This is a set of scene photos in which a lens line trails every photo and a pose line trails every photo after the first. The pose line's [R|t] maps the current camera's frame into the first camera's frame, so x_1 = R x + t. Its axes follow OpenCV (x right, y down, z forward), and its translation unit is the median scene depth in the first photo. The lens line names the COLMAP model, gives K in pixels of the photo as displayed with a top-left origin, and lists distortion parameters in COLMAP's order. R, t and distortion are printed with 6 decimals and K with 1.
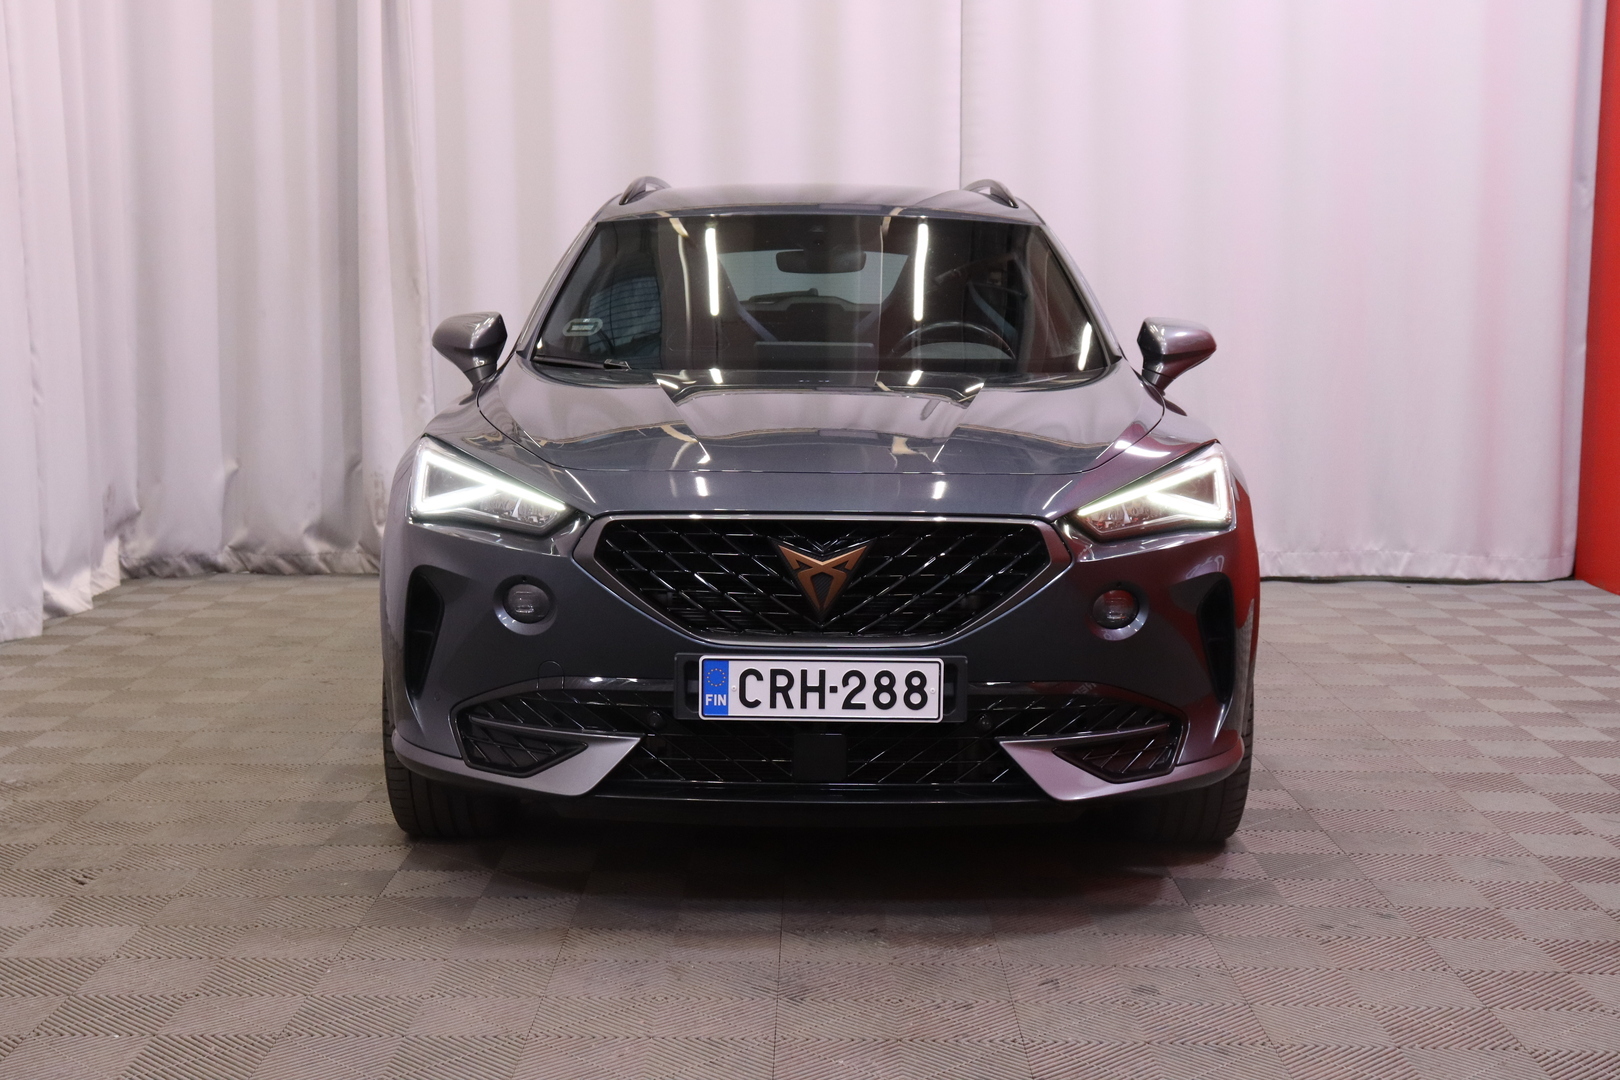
lens RADIAL K [[2217.0, 0, 810.0], [0, 2217.0, 540.0], [0, 0, 1]] dist [0.072529, 0.048102]
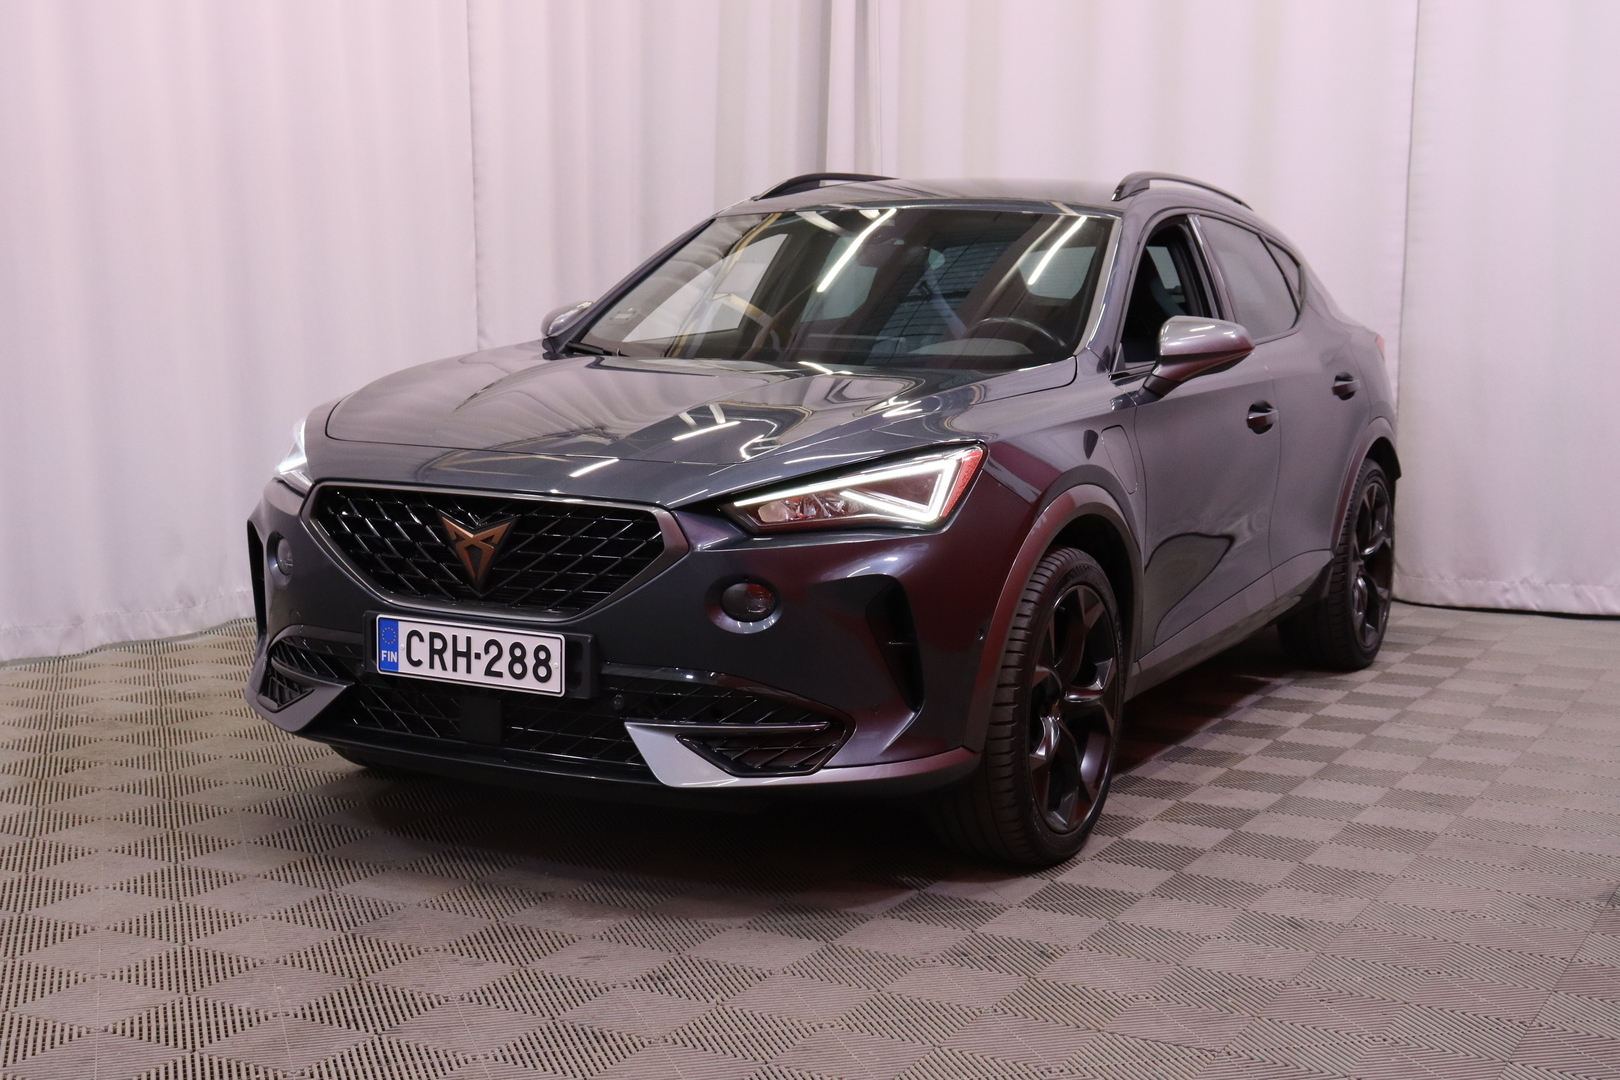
lens RADIAL K [[2217.0, 0, 810.0], [0, 2217.0, 540.0], [0, 0, 1]] dist [0.072529, 0.048102]
pose [[0.883505, 0.062888, -0.464181, 0.636908], [-0.063180, 0.997890, 0.014942, -0.013481], [0.464141, 0.016126, 0.885615, 0.136216]]
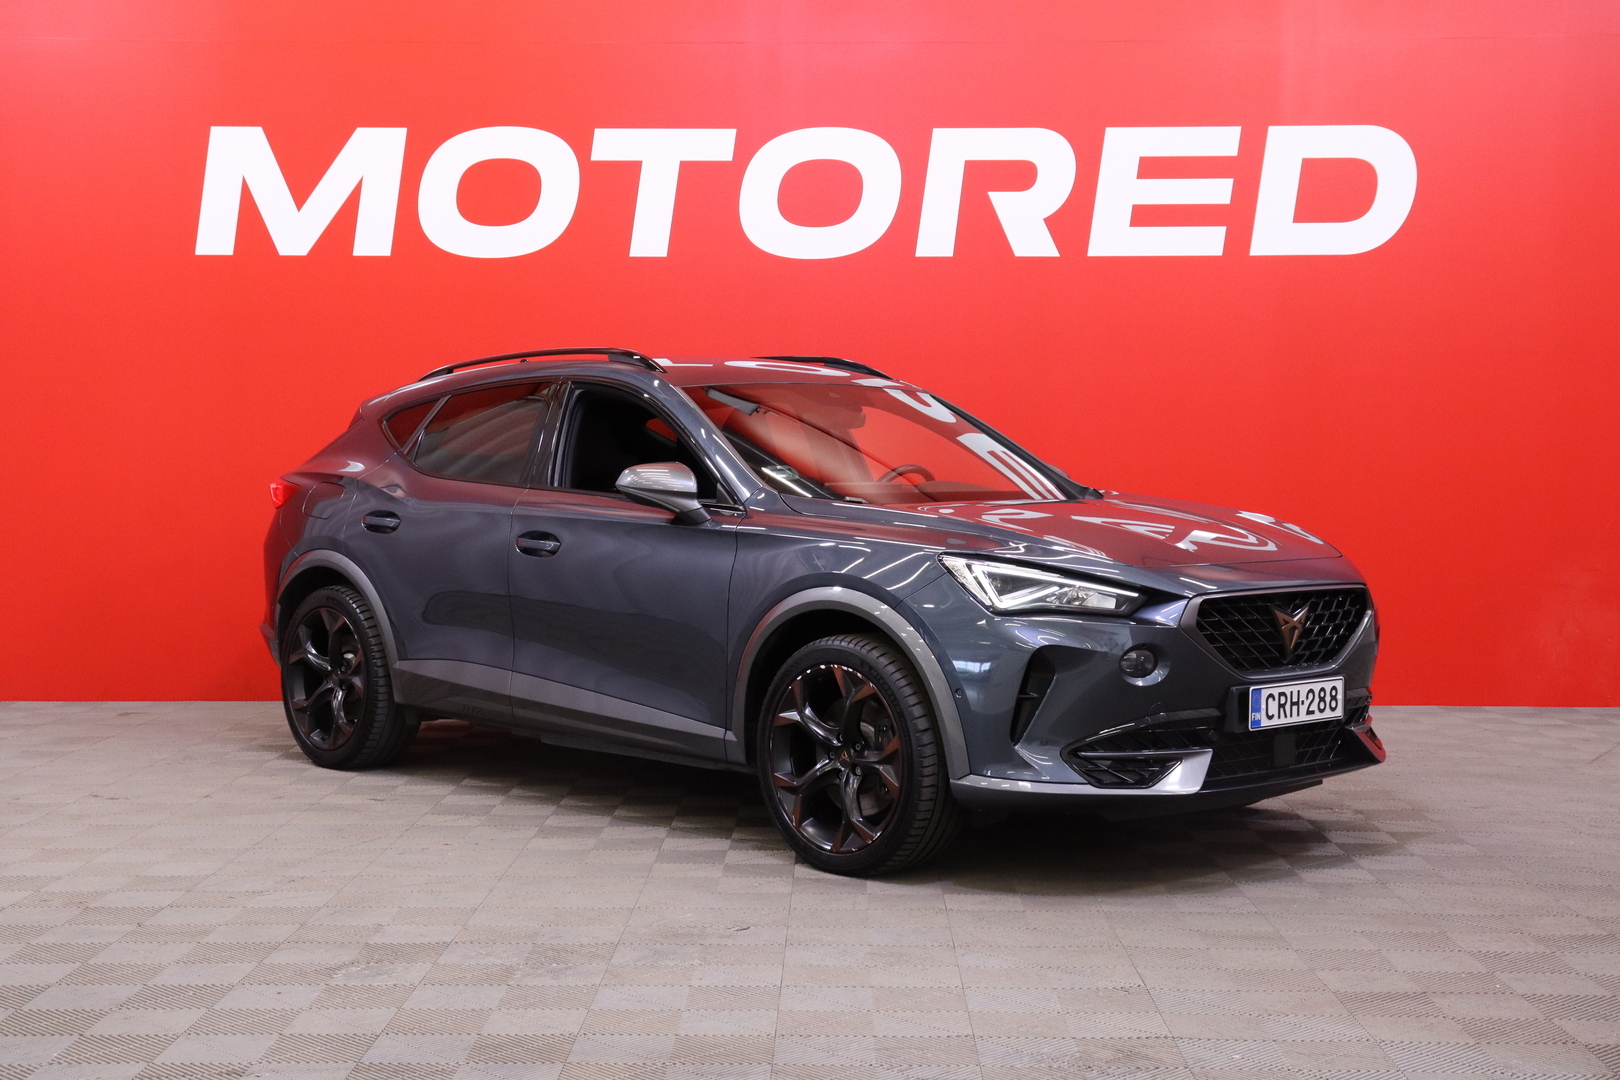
lens RADIAL K [[2217.0, 0, 810.0], [0, 2217.0, 540.0], [0, 0, 1]] dist [0.072529, 0.048102]
pose [[0.724069, -0.036793, 0.688745, -1.271044], [0.082289, 0.996052, -0.033300, -0.019976], [-0.684801, 0.080788, 0.724239, 0.122848]]
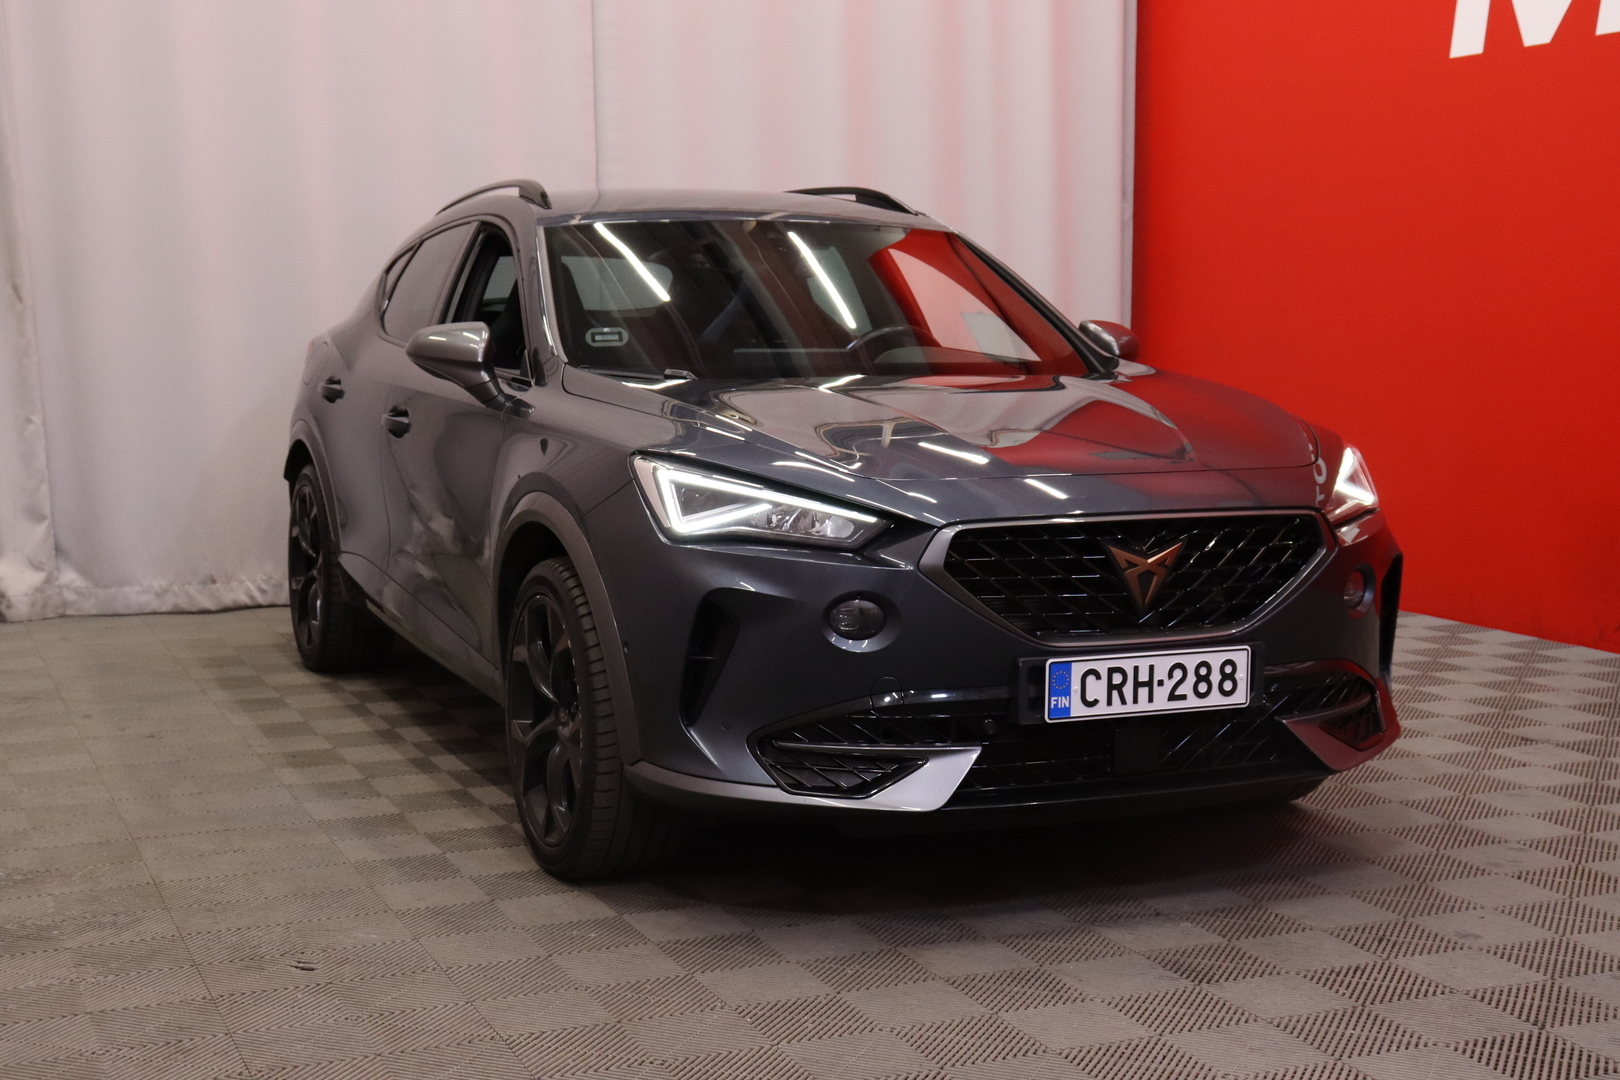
lens RADIAL K [[2217.0, 0, 810.0], [0, 2217.0, 540.0], [0, 0, 1]] dist [0.072529, 0.048102]
pose [[0.916293, -0.051891, 0.397132, -0.544492], [0.052398, 0.998580, 0.009583, -0.017295], [-0.397065, 0.012028, 0.917711, 0.116577]]
